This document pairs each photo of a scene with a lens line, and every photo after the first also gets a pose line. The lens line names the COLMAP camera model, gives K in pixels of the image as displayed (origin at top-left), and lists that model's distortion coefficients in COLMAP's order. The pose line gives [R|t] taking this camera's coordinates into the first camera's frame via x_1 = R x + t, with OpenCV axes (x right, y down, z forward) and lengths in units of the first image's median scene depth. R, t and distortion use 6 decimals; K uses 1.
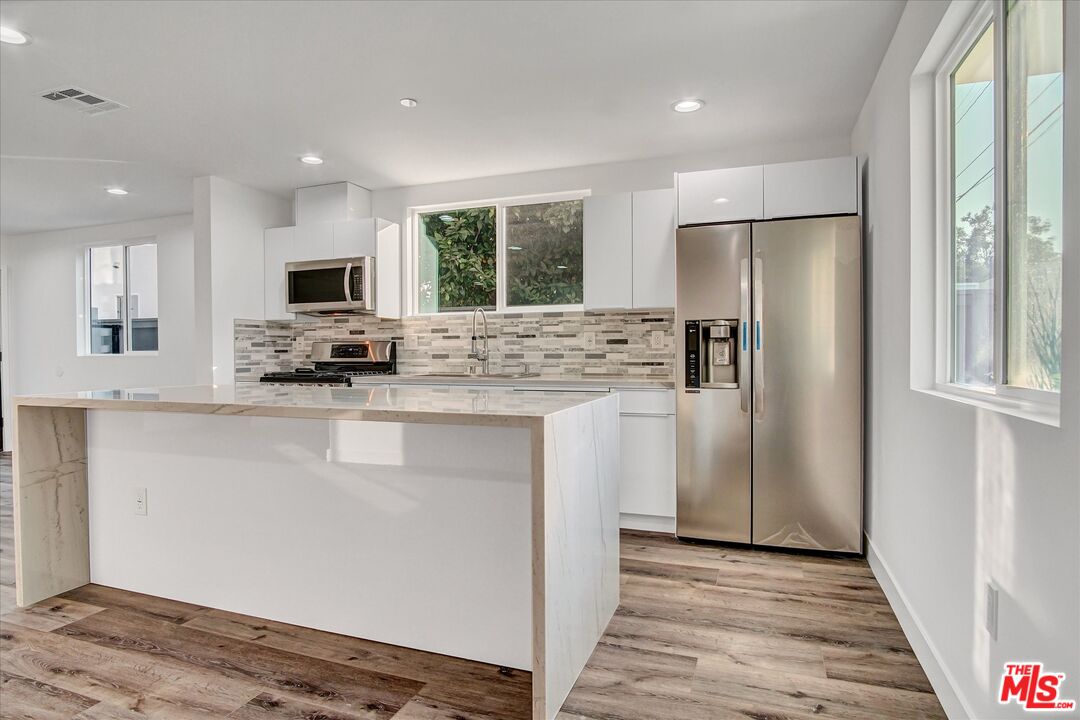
lens RADIAL K [[595.4, 0, 540.0], [0, 595.4, 360.0], [0, 0, 1]] dist [-0.004500, -0.000410]
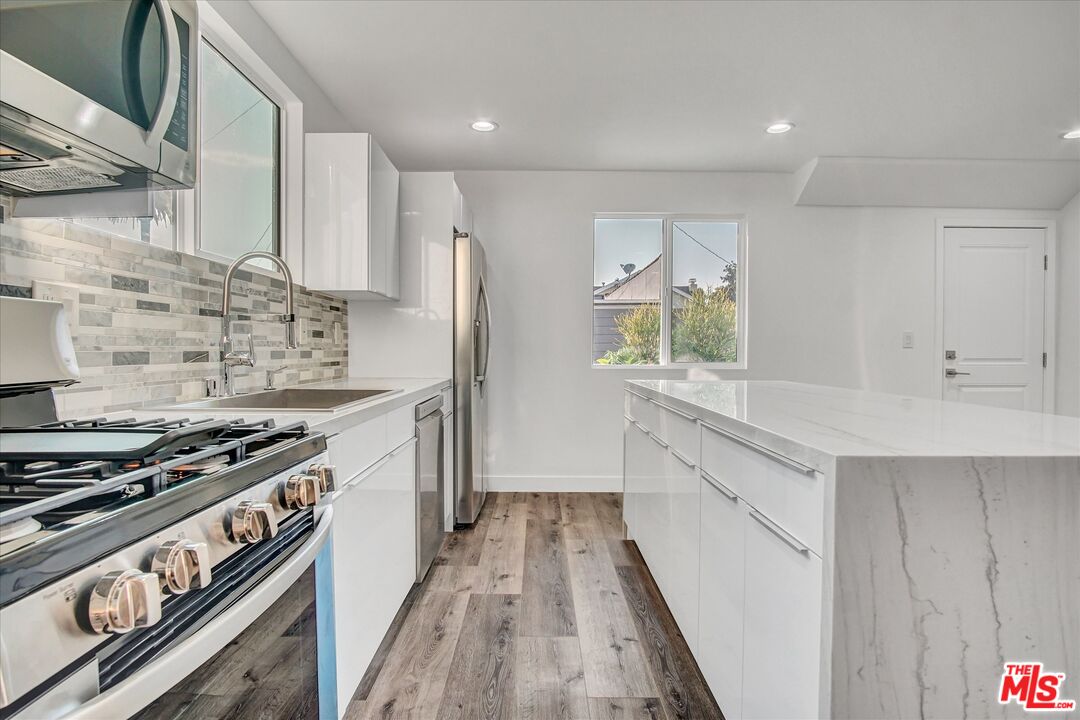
lens RADIAL K [[595.4, 0, 540.0], [0, 595.4, 360.0], [0, 0, 1]] dist [-0.004500, -0.000410]
pose [[-0.345204, -0.013047, 0.938437, -0.661574], [0.011332, 0.999773, 0.018068, -0.009900], [-0.938459, 0.016872, -0.344978, 1.031494]]
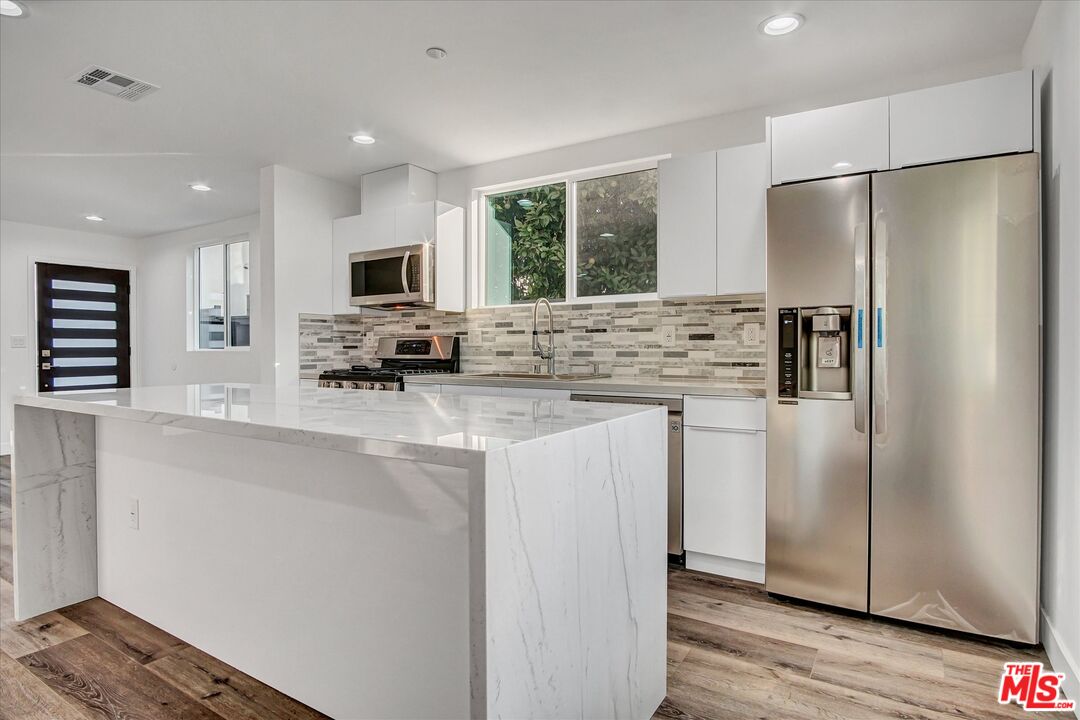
lens RADIAL K [[580.9, 0, 566.0], [0, 580.9, 355.0], [0, 0, 1]] dist [-0.012130, 0.000173]
pose [[0.984195, 0.005949, -0.176989, 0.088945], [-0.006481, 0.999976, -0.002428, -0.002836], [0.176970, 0.003536, 0.984210, 0.183788]]
